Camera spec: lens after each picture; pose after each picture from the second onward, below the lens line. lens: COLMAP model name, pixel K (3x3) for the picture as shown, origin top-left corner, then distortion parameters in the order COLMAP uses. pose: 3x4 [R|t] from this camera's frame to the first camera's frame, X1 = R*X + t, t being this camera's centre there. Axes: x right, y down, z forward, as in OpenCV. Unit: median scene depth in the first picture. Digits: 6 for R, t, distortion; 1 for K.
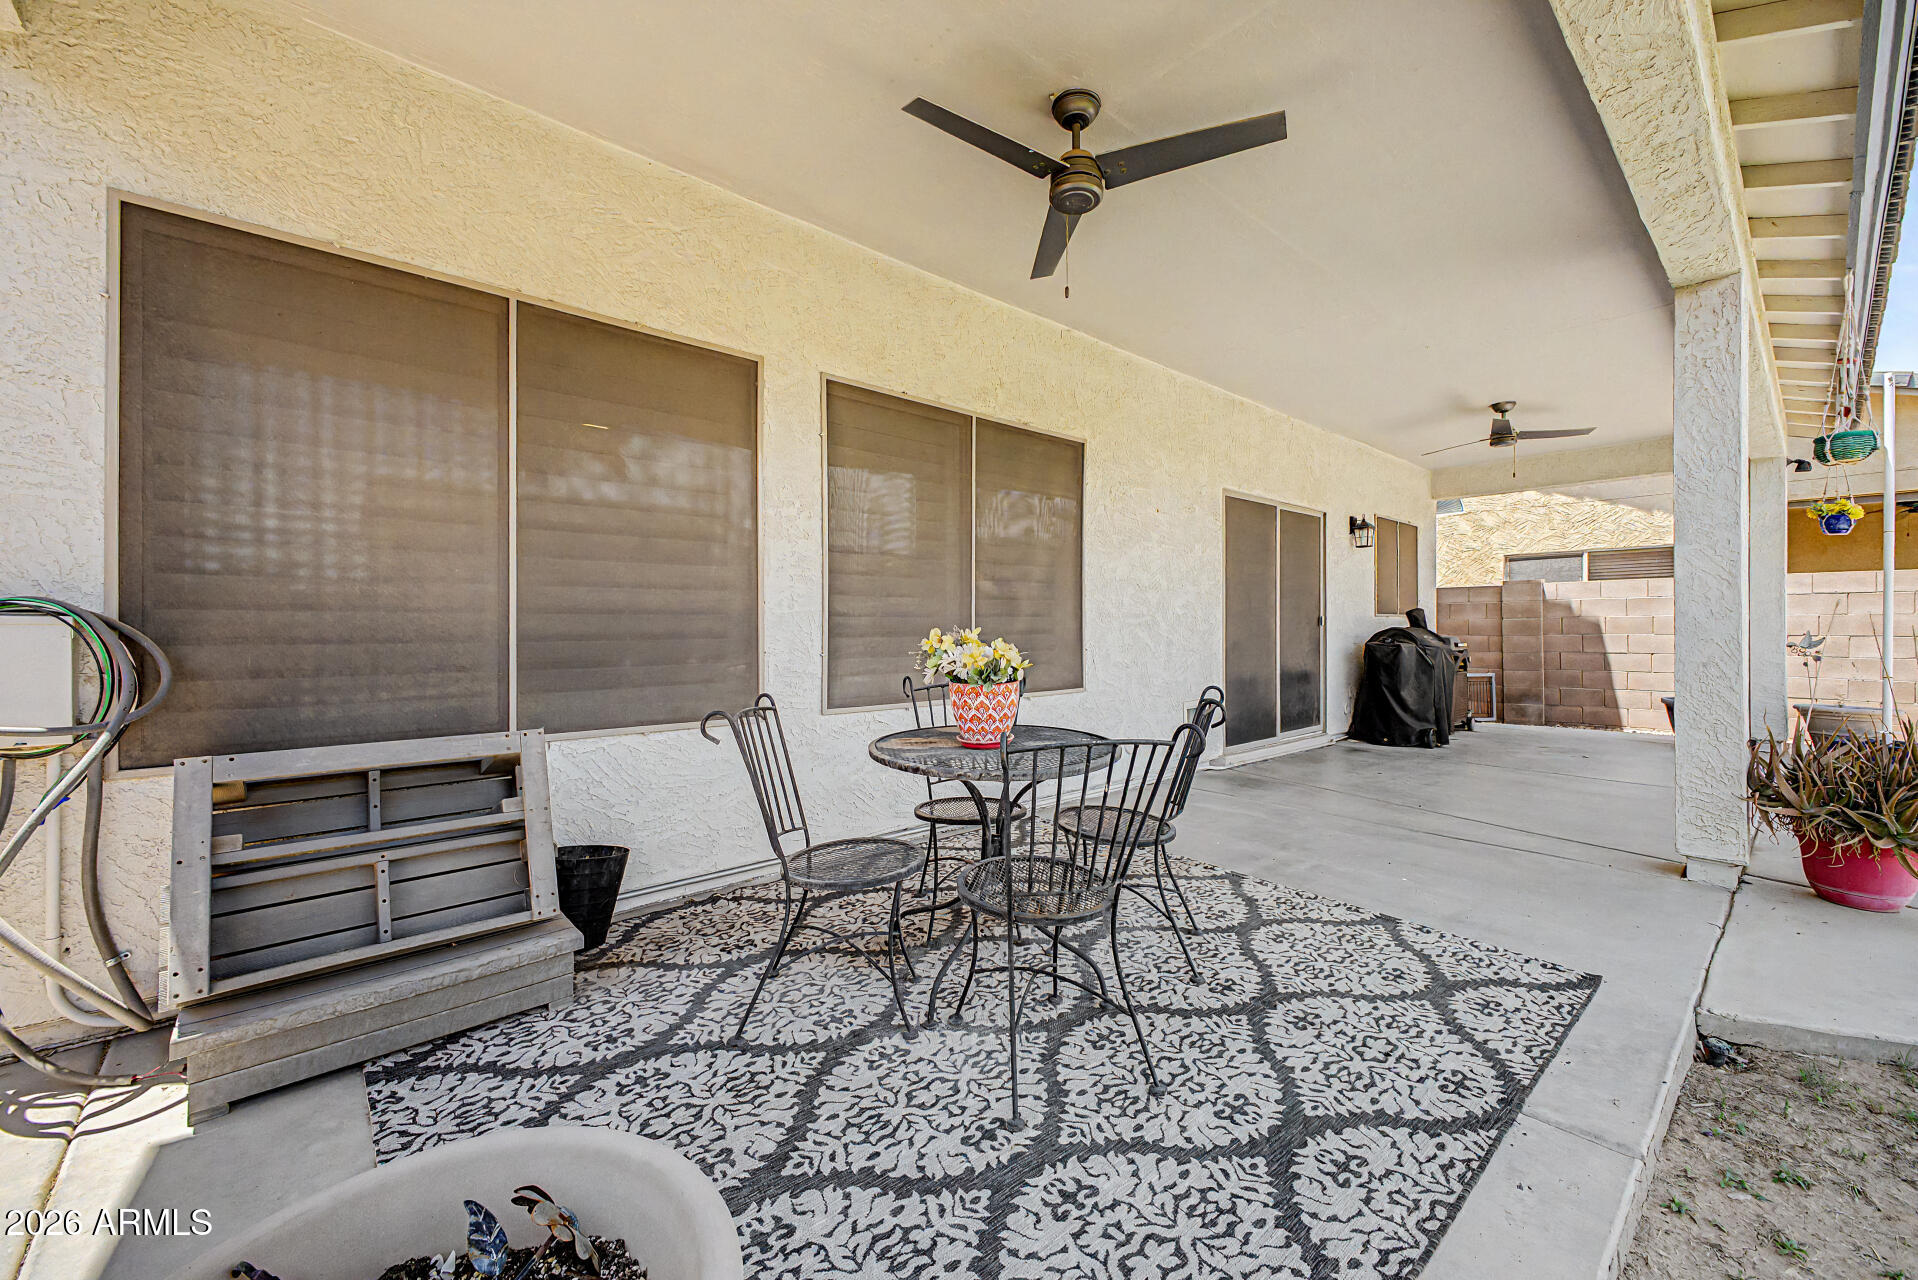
lens RADIAL K [[750.7, 0, 959.0], [0, 750.7, 640.0], [0, 0, 1]] dist [0.001967, -0.007171]
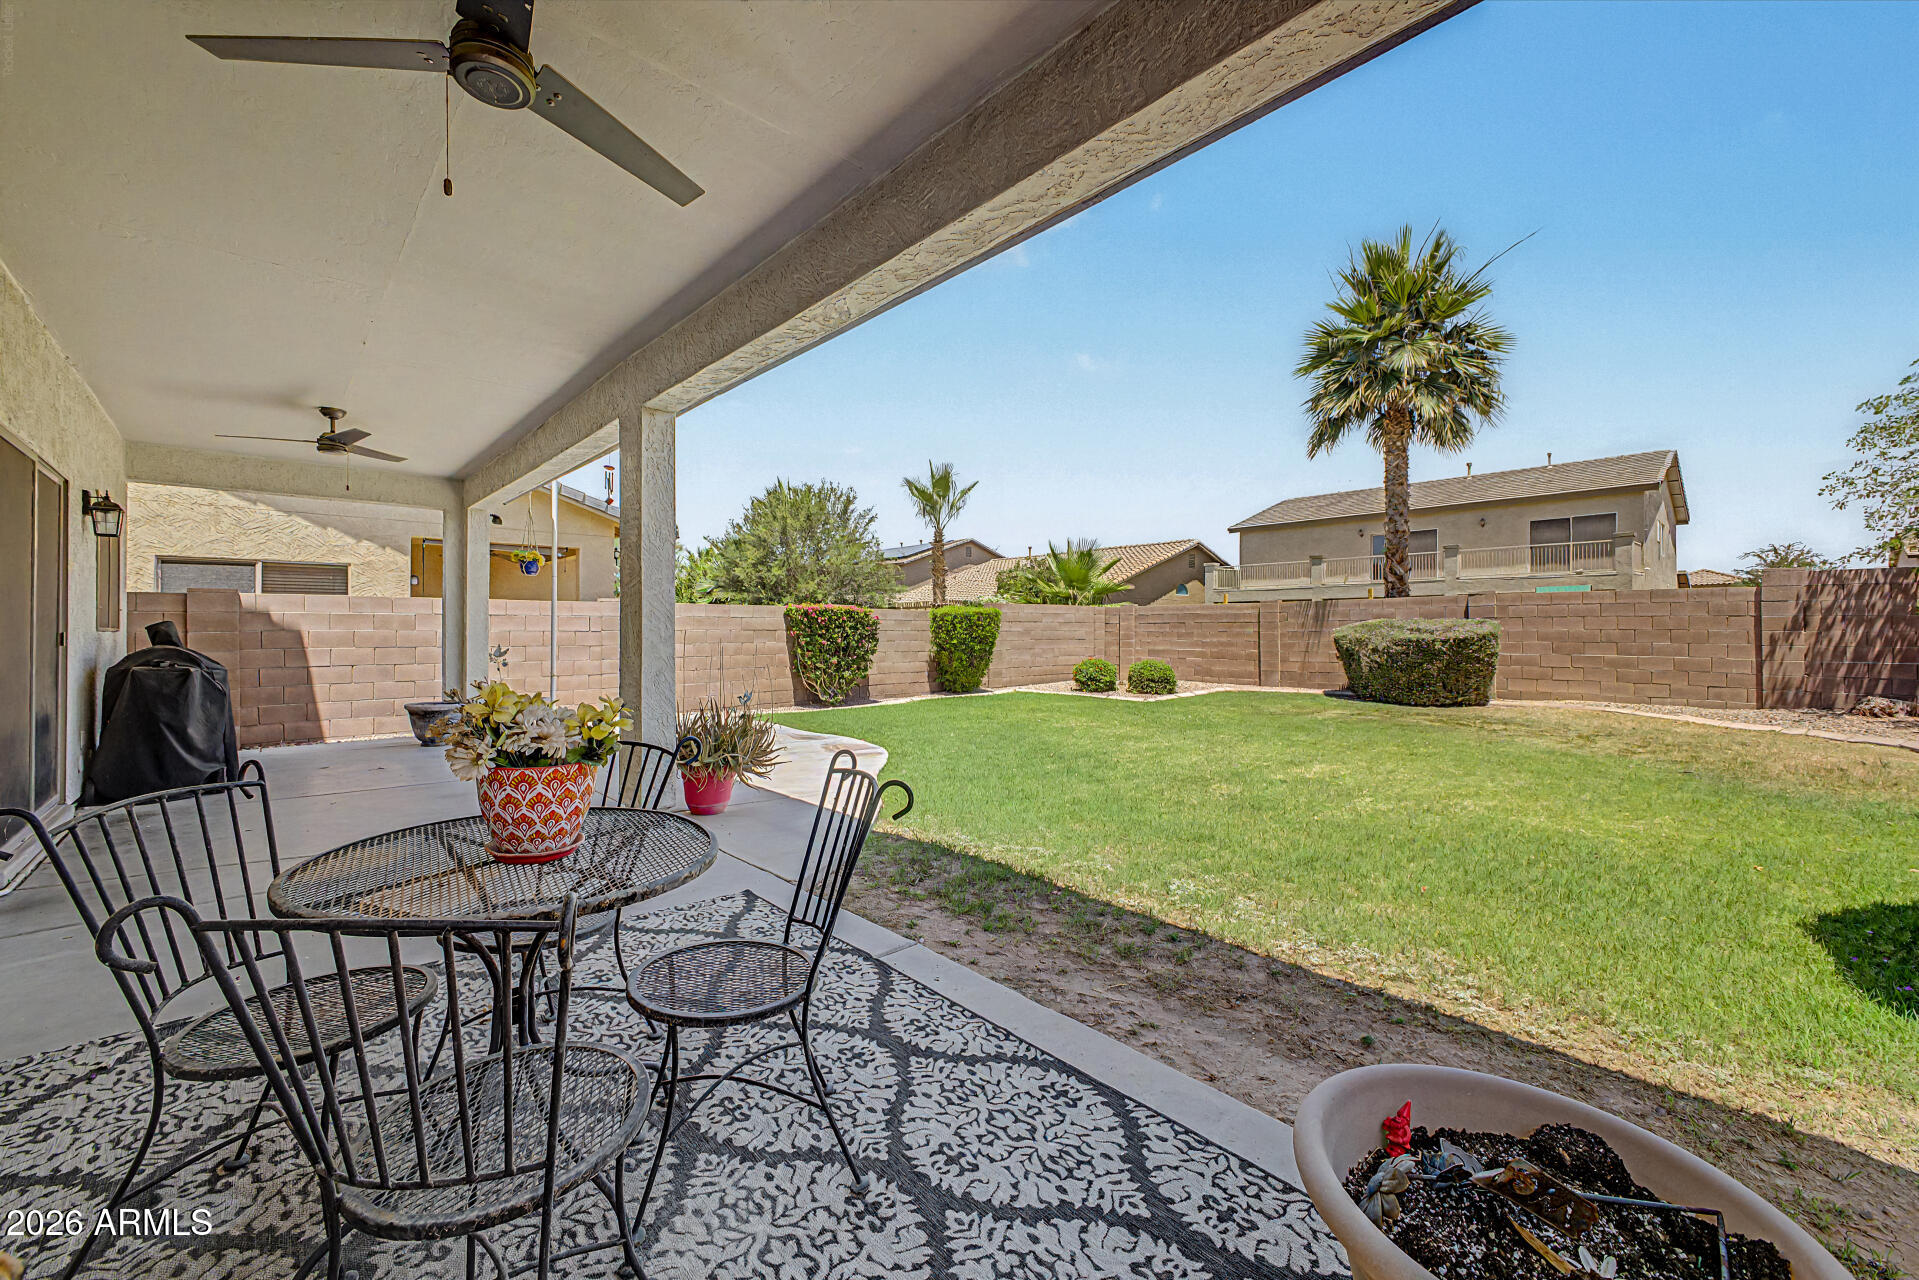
lens RADIAL K [[751.1, 0, 959.5], [0, 751.1, 640.0], [0, 0, 1]] dist [0.001967, -0.007171]
pose [[-0.028189, -0.009387, 0.999559, -0.213743], [0.018286, 0.999784, 0.009905, -0.016743], [-0.999435, 0.018557, -0.028011, 0.211630]]
